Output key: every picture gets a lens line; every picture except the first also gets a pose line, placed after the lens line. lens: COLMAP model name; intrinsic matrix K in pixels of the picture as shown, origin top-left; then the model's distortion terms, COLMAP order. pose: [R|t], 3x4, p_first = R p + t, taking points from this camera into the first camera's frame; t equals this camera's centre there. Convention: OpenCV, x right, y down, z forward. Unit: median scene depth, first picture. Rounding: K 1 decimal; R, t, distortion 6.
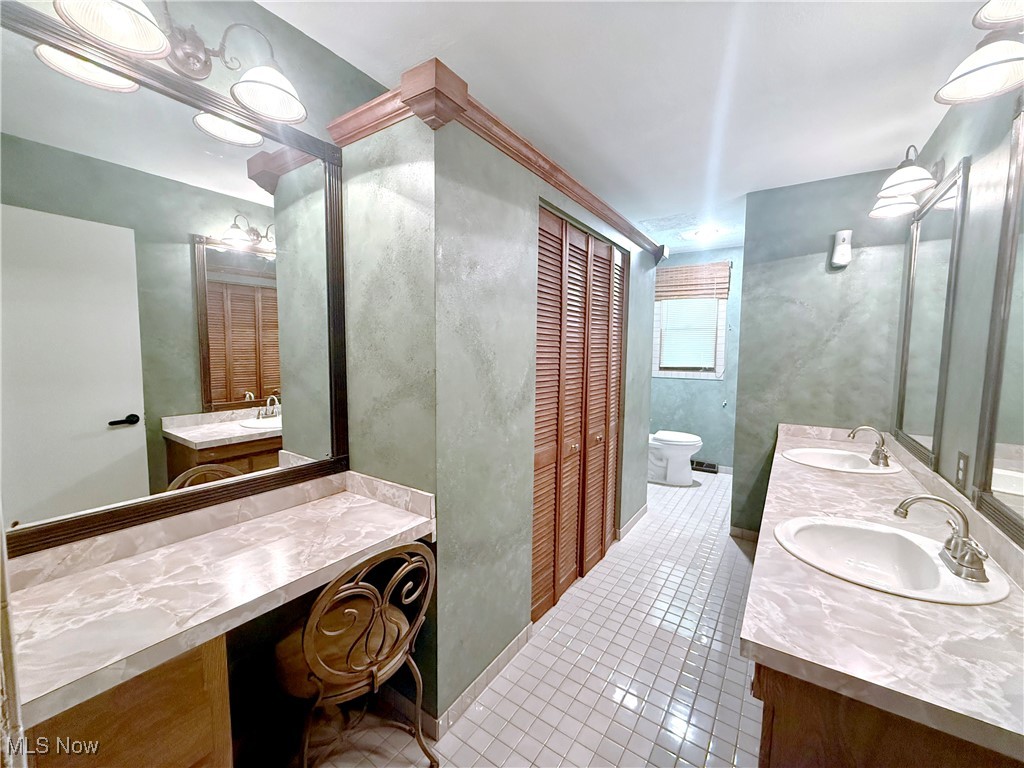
lens RADIAL K [[408.9, 0, 509.2], [0, 408.9, 383.5], [0, 0, 1]] dist [-0.001790, 0.000413]
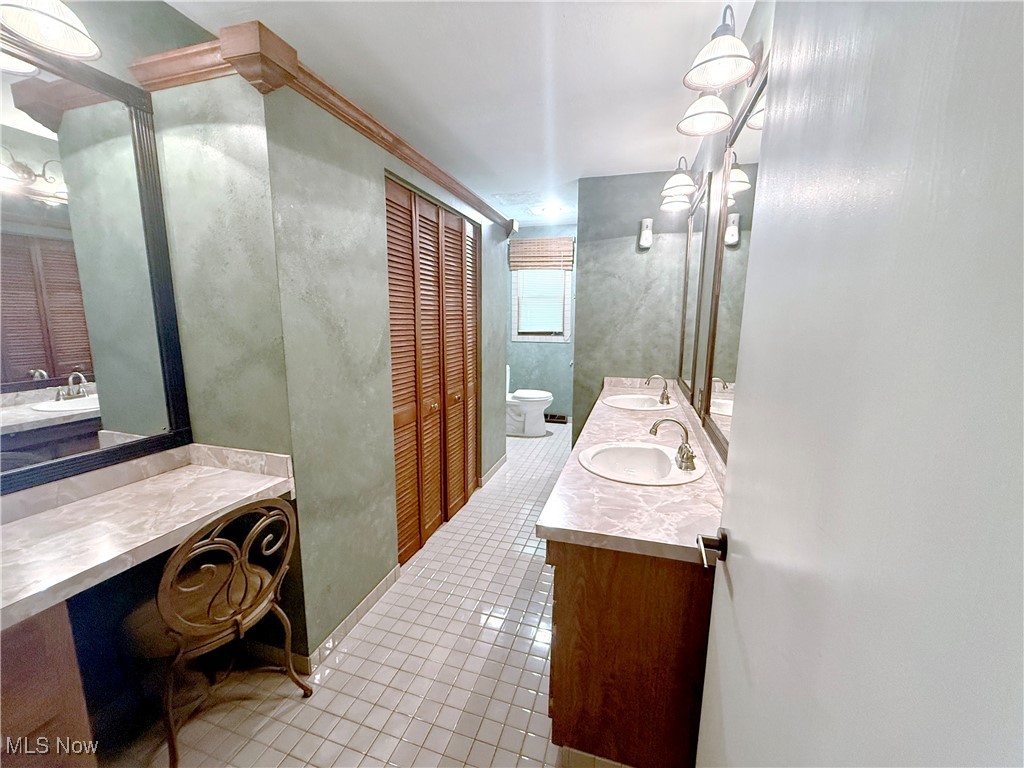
lens RADIAL K [[408.9, 0, 509.2], [0, 408.9, 383.5], [0, 0, 1]] dist [-0.001790, 0.000413]
pose [[0.953987, -0.050974, 0.295483, 0.042910], [0.026880, 0.996015, 0.085039, 0.009161], [-0.298640, -0.073184, 0.951556, -0.129287]]
